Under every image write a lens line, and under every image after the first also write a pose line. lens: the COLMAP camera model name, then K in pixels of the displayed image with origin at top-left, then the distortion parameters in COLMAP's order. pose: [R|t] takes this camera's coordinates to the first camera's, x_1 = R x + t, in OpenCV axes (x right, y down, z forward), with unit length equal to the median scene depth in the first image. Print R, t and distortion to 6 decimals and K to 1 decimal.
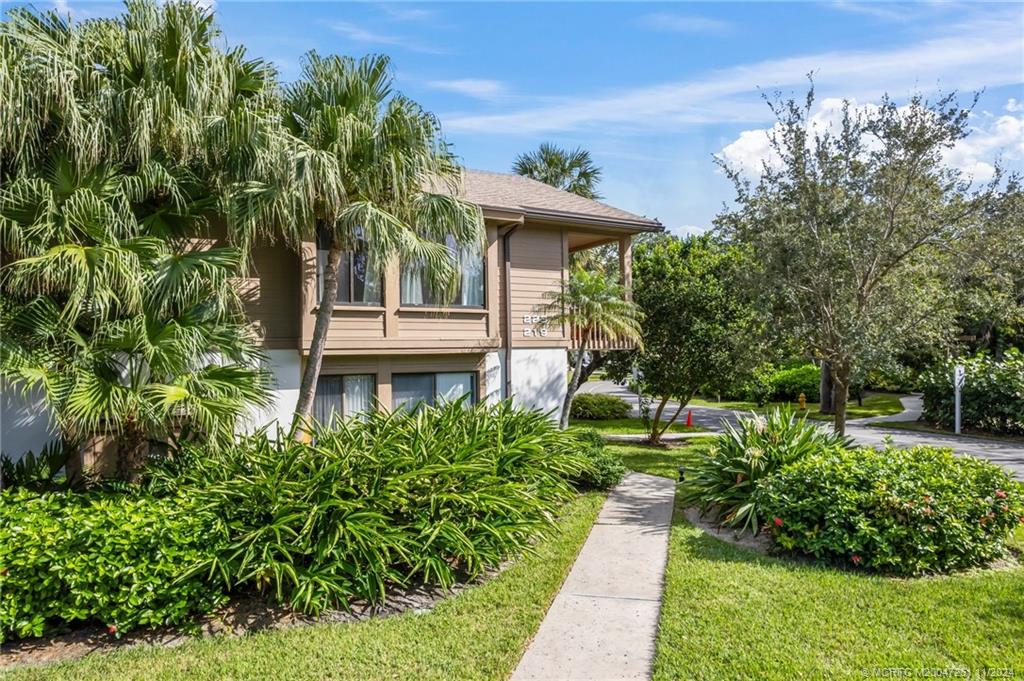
lens RADIAL K [[647.6, 0, 512.0], [0, 647.6, 340.5], [0, 0, 1]] dist [-0.003033, -0.000646]
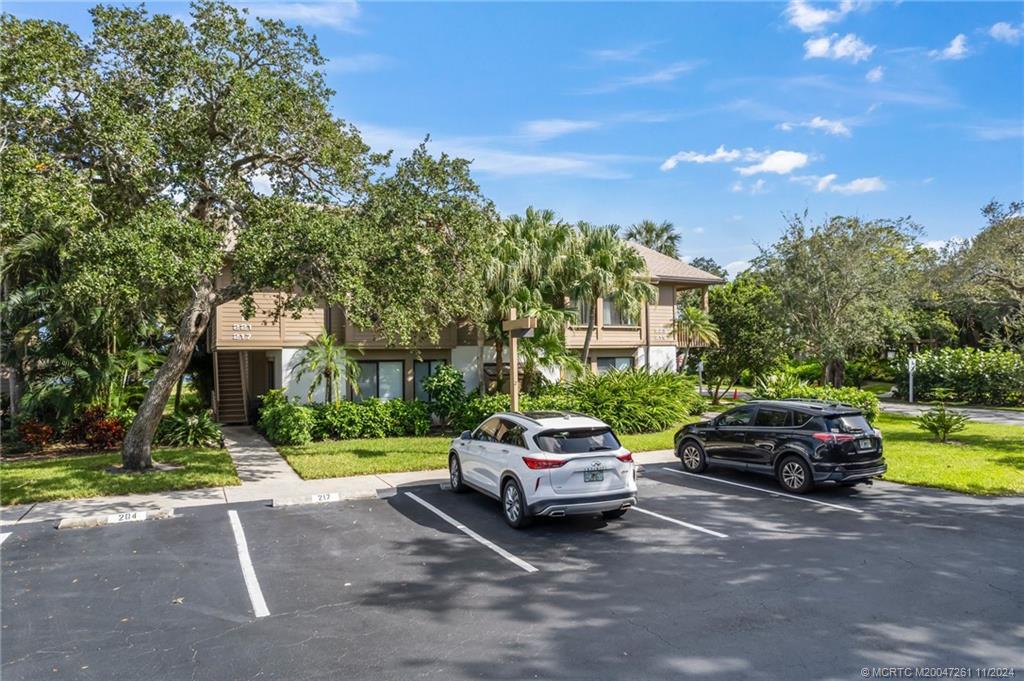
lens RADIAL K [[647.6, 0, 512.0], [0, 647.6, 340.5], [0, 0, 1]] dist [-0.003033, -0.000646]
pose [[0.998918, 0.004074, -0.046319, -0.274323], [-0.004044, 0.999992, 0.000737, -0.003098], [0.046322, -0.000549, 0.998926, -0.832703]]
